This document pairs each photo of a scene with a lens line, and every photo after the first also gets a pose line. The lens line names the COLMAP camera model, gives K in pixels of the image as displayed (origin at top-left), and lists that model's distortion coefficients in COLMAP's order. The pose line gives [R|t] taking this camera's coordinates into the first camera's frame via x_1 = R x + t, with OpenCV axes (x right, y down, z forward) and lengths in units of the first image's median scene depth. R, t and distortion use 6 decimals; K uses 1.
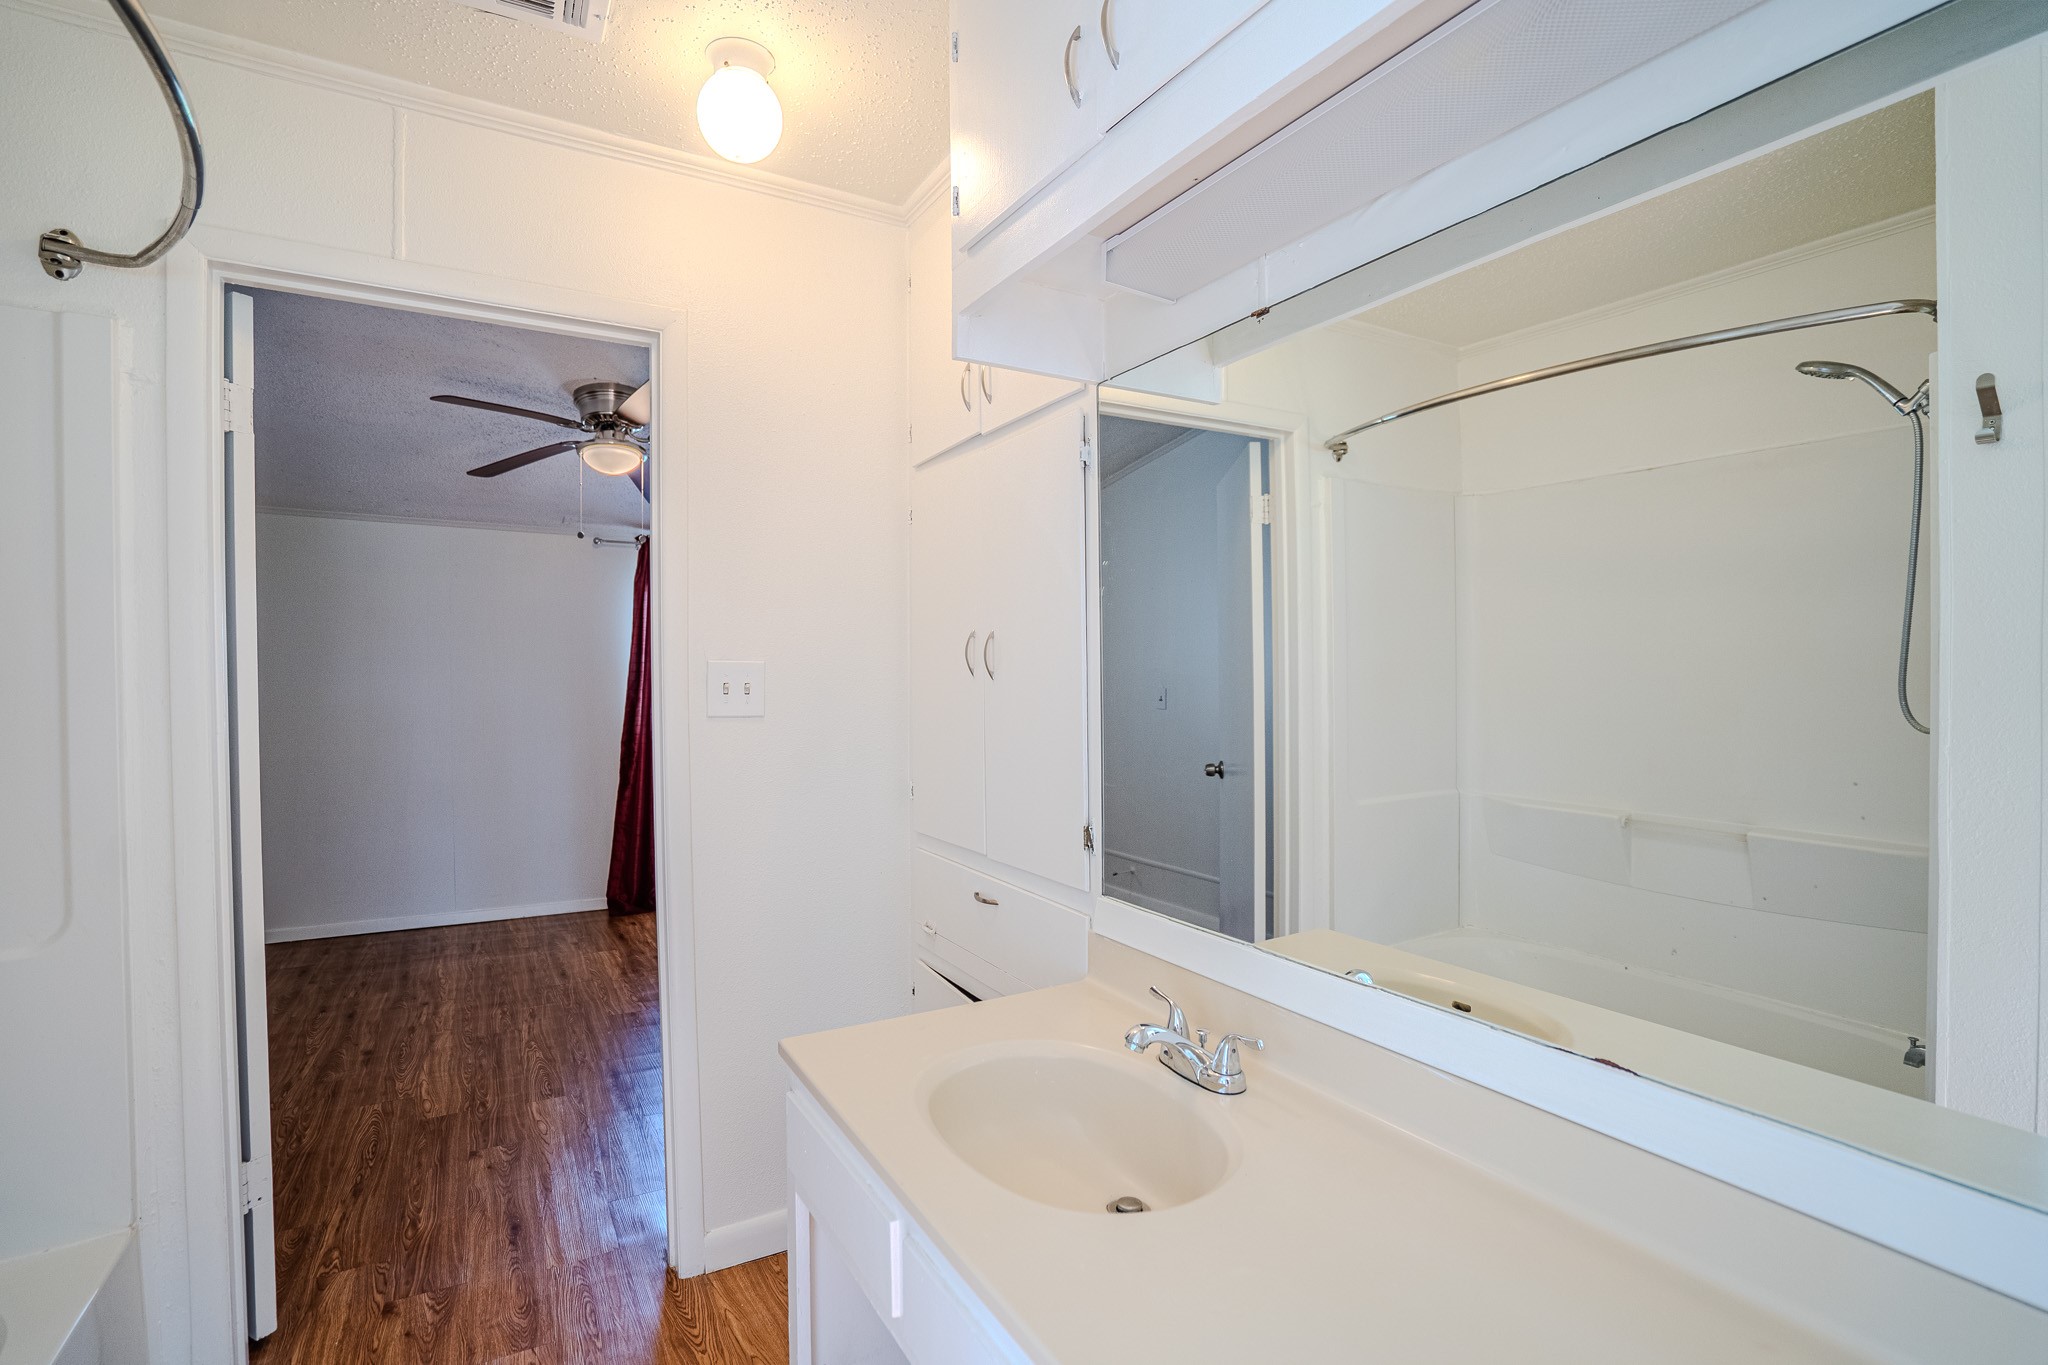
lens RADIAL K [[987.4, 0, 1024.0], [0, 987.4, 682.5], [0, 0, 1]] dist [-0.002607, -0.000008]
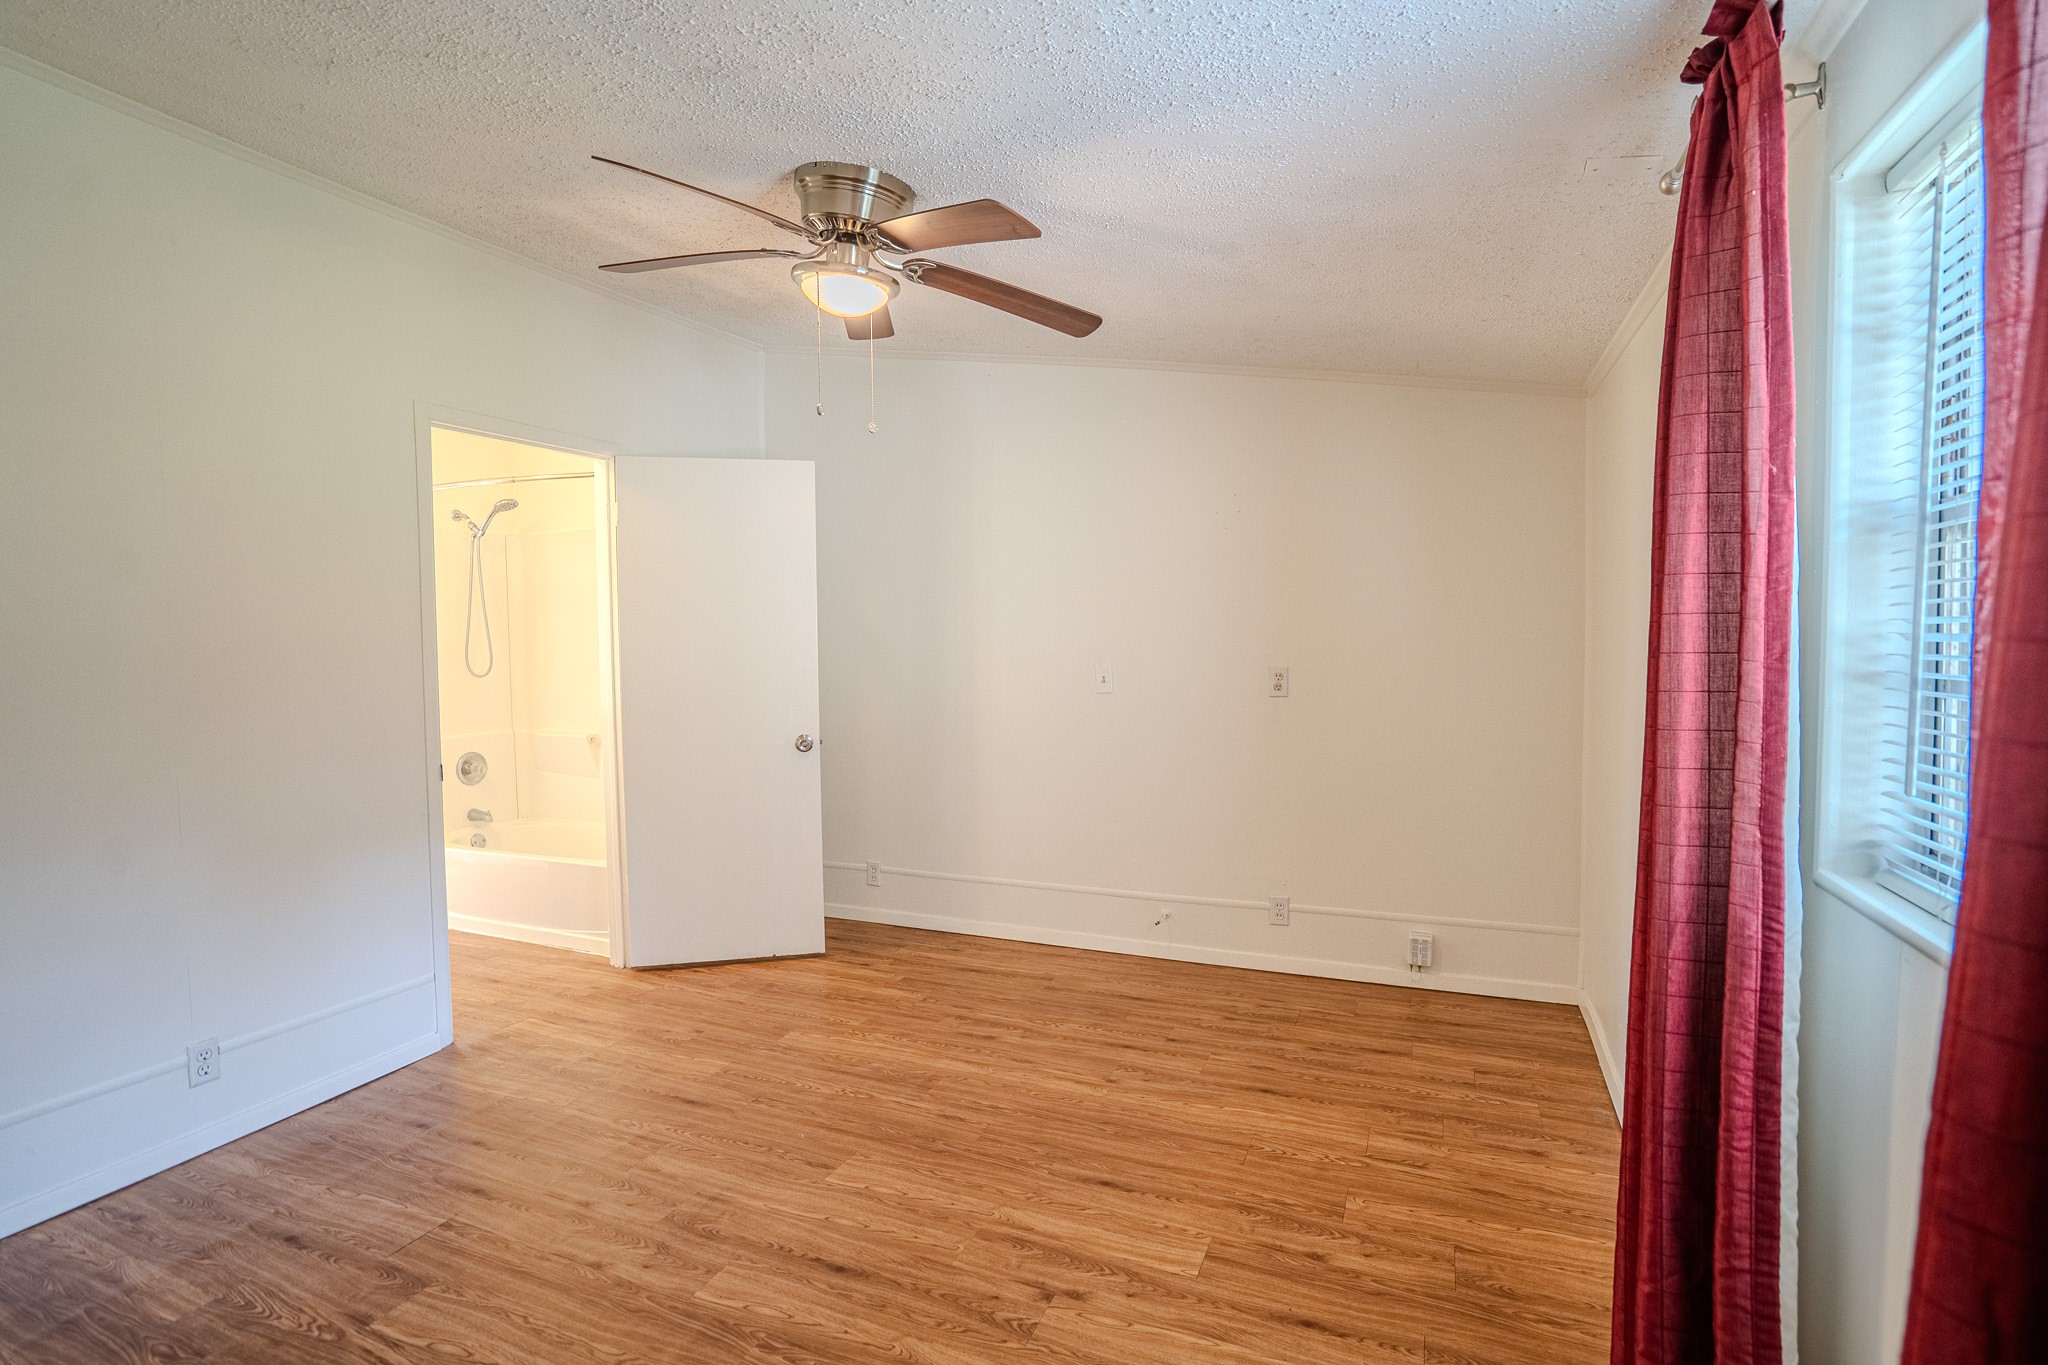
lens RADIAL K [[936.8, 0, 1016.5], [0, 936.8, 685.4], [0, 0, 1]] dist [-0.060418, 0.026122]
pose [[-0.802918, 0.037367, -0.594917, -0.118659], [0.006413, 0.998517, 0.054061, -0.010434], [0.596055, 0.039591, -0.801967, 1.256157]]
